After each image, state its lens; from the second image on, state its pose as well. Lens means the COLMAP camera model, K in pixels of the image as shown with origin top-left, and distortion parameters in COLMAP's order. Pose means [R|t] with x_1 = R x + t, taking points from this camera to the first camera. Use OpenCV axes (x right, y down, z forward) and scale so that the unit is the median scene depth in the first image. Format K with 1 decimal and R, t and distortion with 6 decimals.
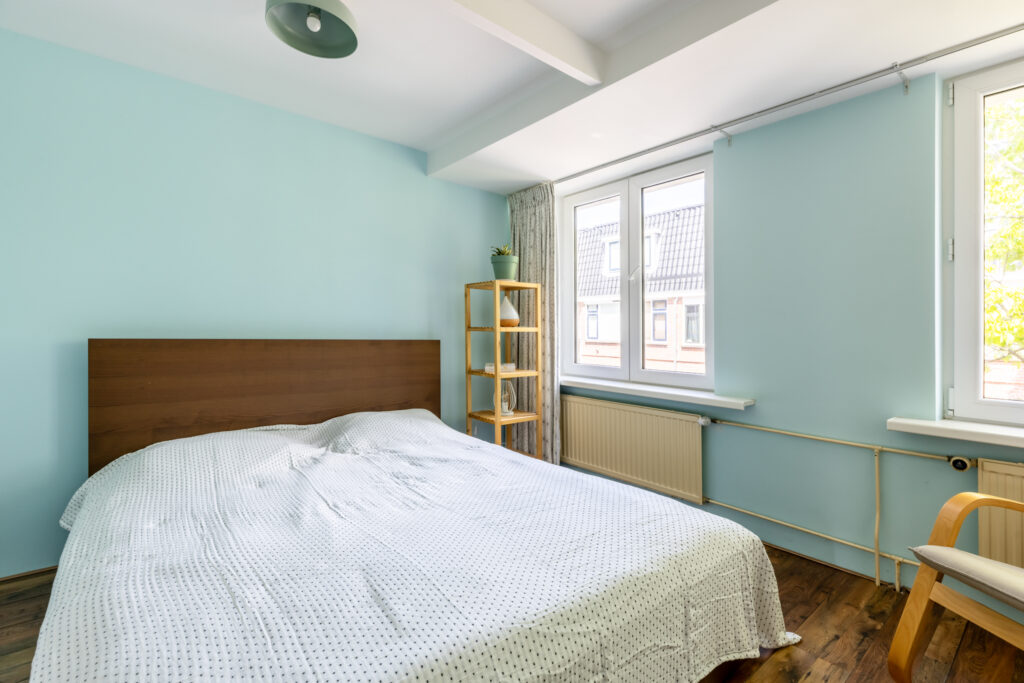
lens RADIAL K [[451.9, 0, 521.4], [0, 451.9, 347.1], [0, 0, 1]] dist [0.004319, -0.001147]
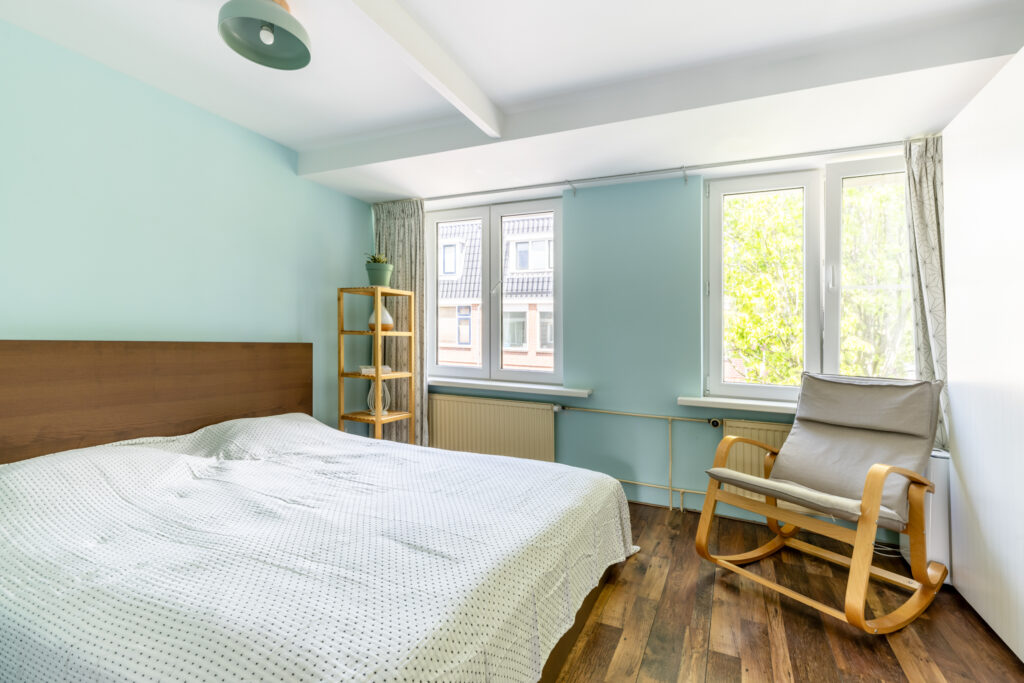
lens RADIAL K [[451.9, 0, 515.2], [0, 451.9, 346.9], [0, 0, 1]] dist [0.004319, -0.001147]
pose [[0.908309, 0.003020, 0.418288, -0.277561], [0.000185, 0.999971, -0.007622, 0.000570], [-0.418299, 0.007001, 0.908283, -0.127082]]
